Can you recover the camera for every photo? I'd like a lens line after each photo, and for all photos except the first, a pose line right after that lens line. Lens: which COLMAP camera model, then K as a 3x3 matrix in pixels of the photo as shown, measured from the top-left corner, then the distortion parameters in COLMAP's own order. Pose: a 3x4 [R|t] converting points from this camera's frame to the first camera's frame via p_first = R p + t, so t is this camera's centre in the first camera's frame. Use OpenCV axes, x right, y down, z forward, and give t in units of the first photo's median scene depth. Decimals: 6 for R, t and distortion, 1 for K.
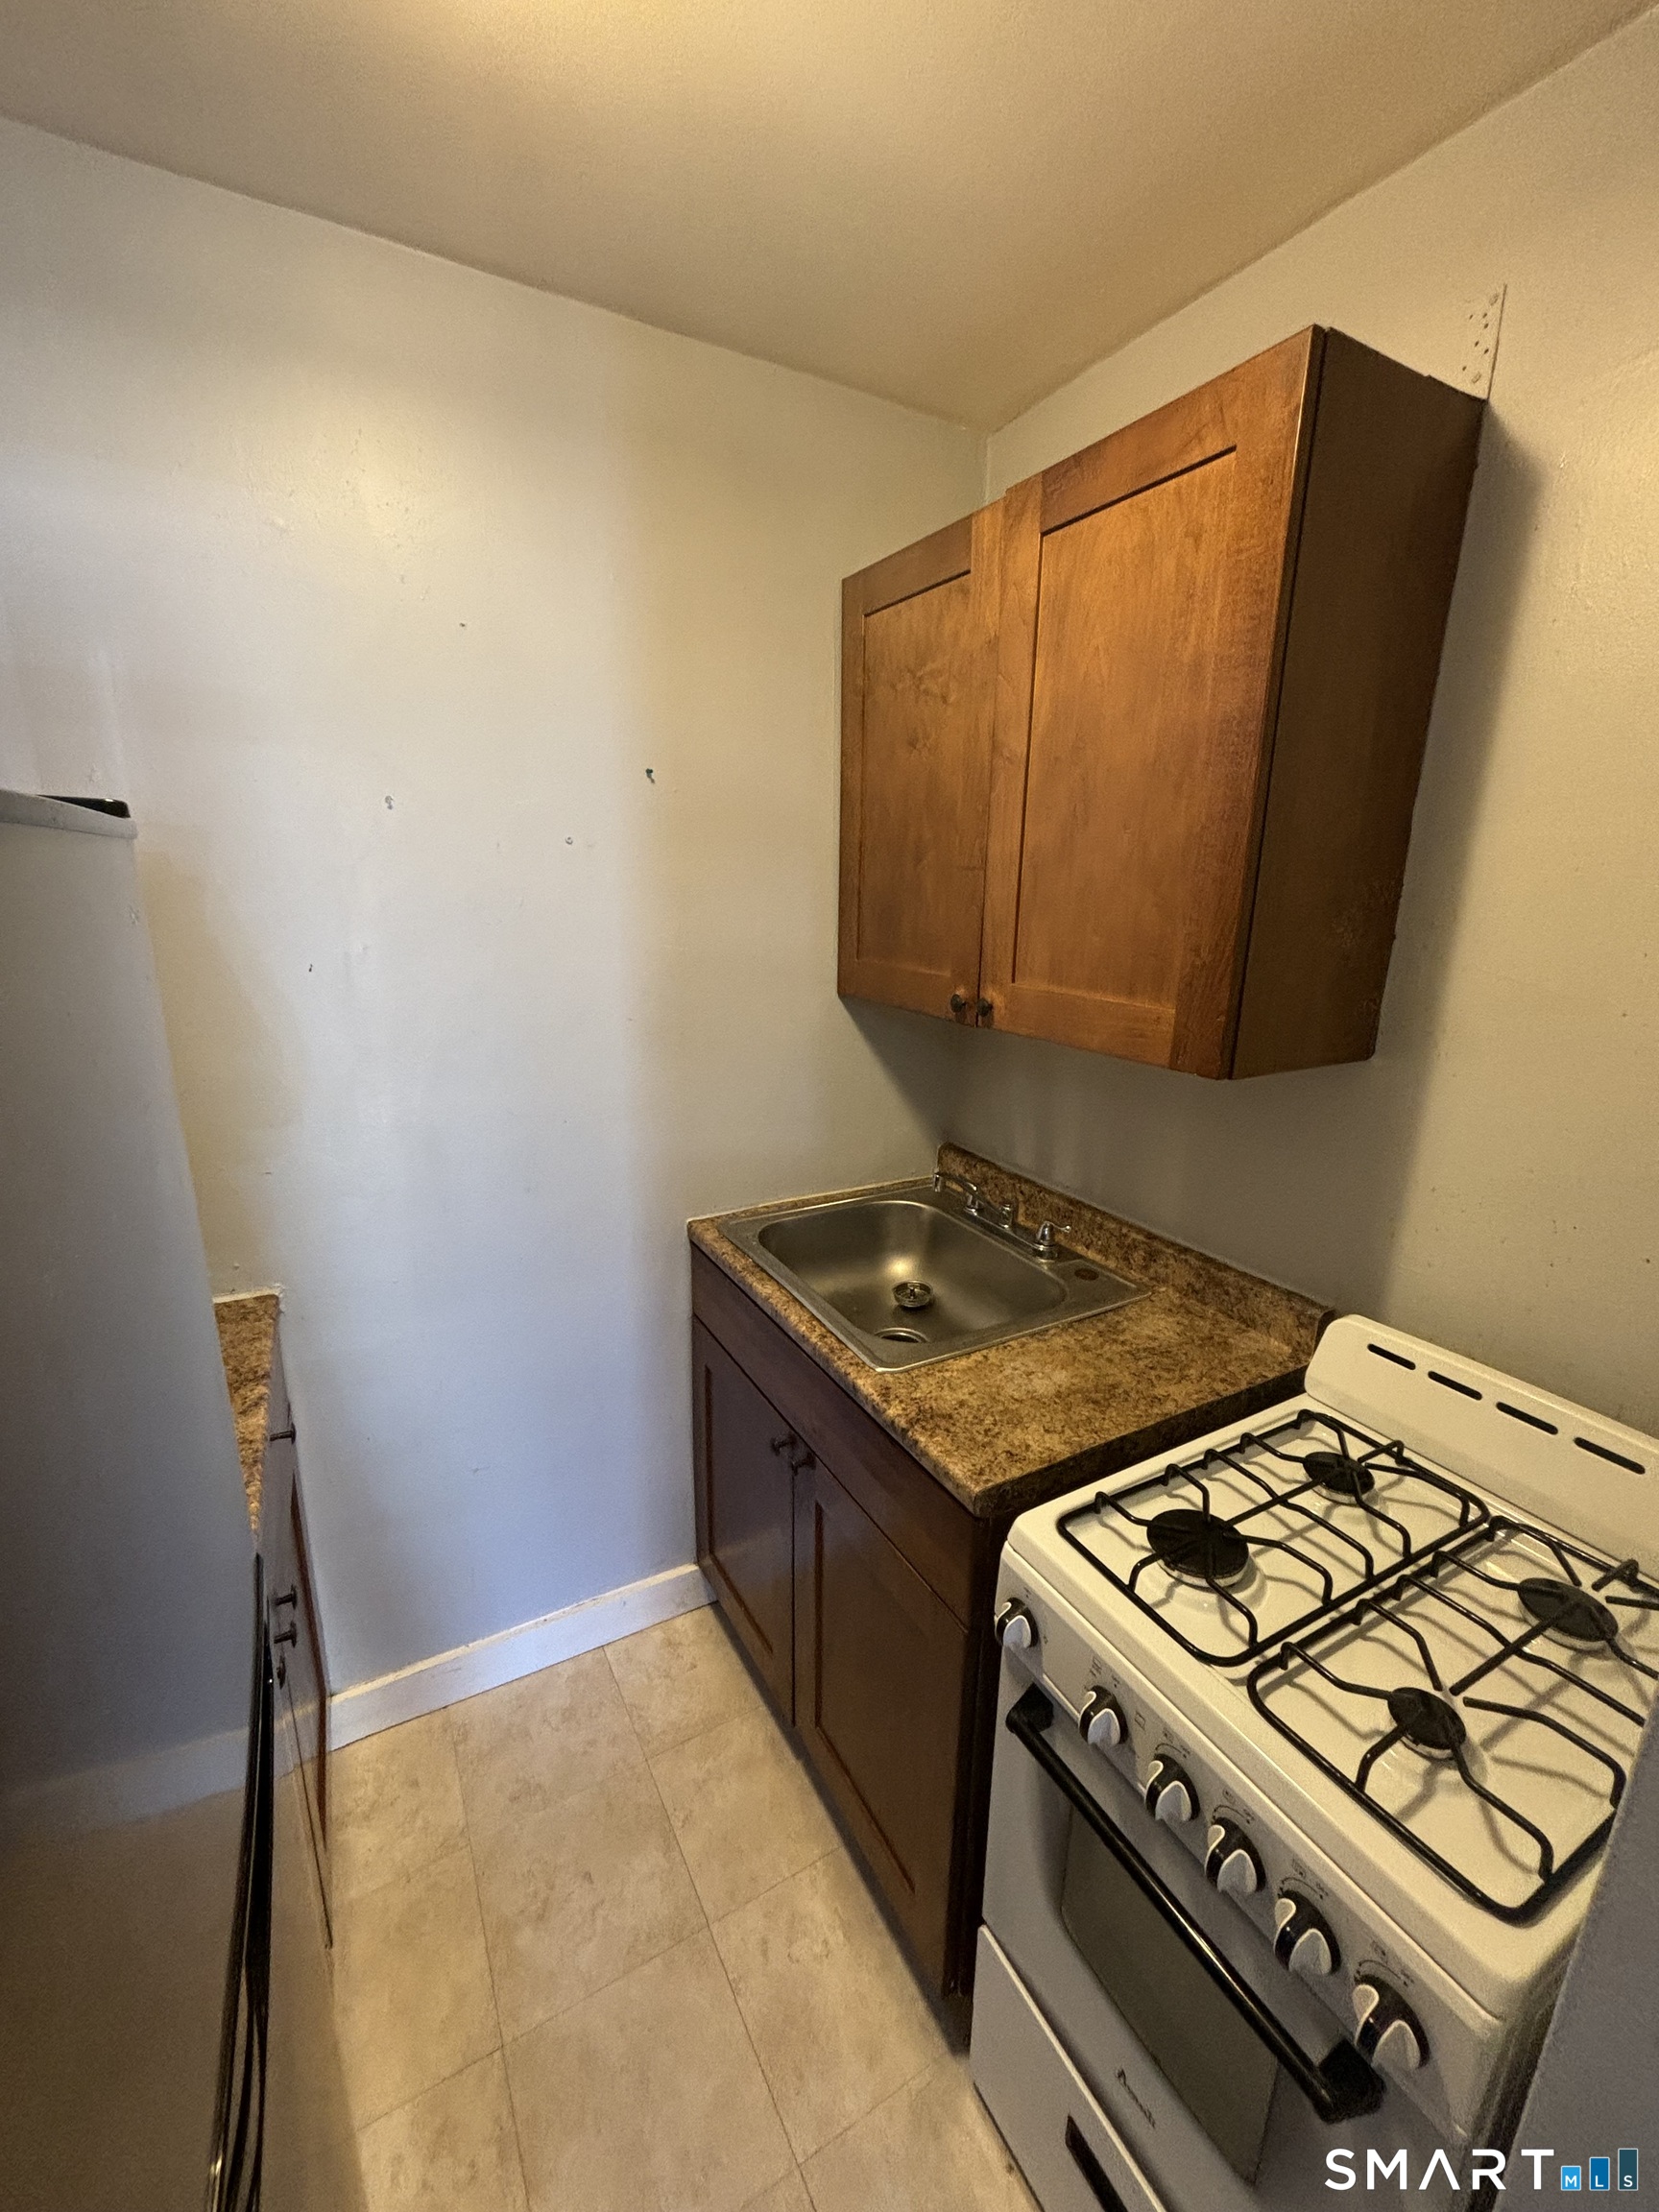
lens RADIAL K [[894.4, 0, 829.4], [0, 894.4, 1102.5], [0, 0, 1]] dist [0.004917, 0.000509]
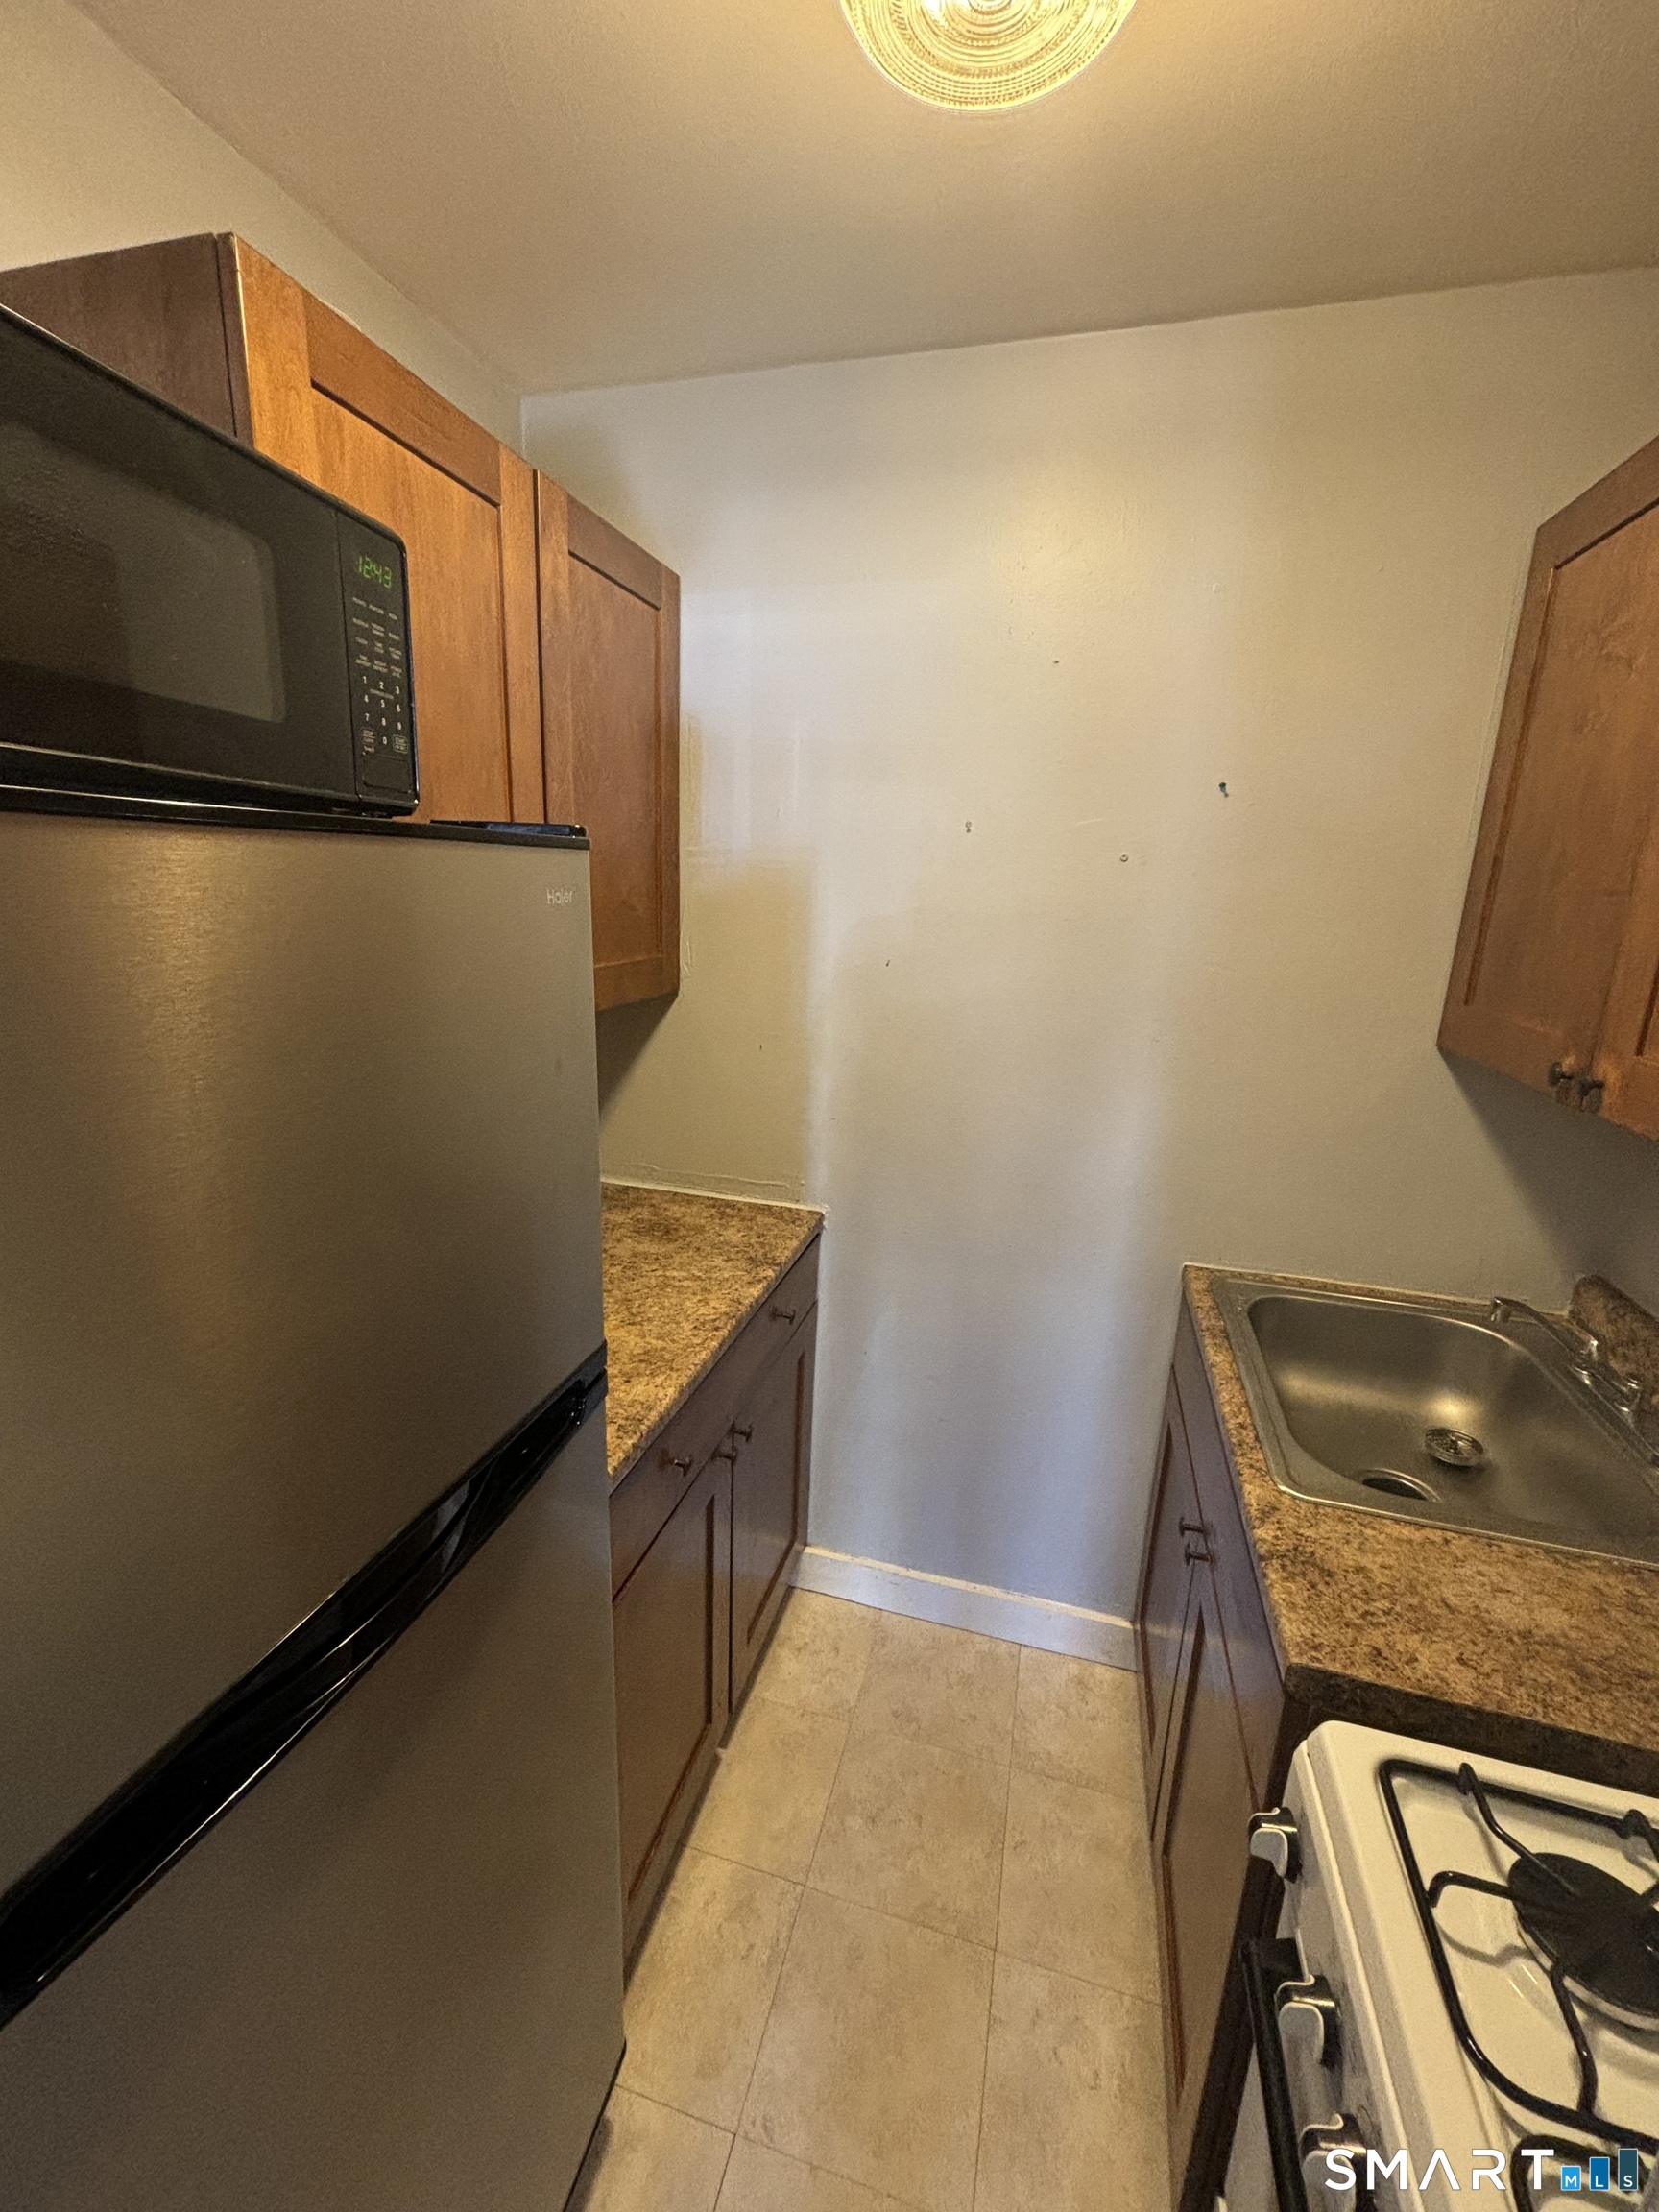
lens RADIAL K [[894.4, 0, 835.0], [0, 894.4, 1106.1], [0, 0, 1]] dist [0.004917, 0.000509]
pose [[0.711802, 0.182280, -0.678316, 0.234982], [-0.199670, 0.978407, 0.053395, -0.007691], [0.673402, 0.097433, 0.732828, 0.067584]]
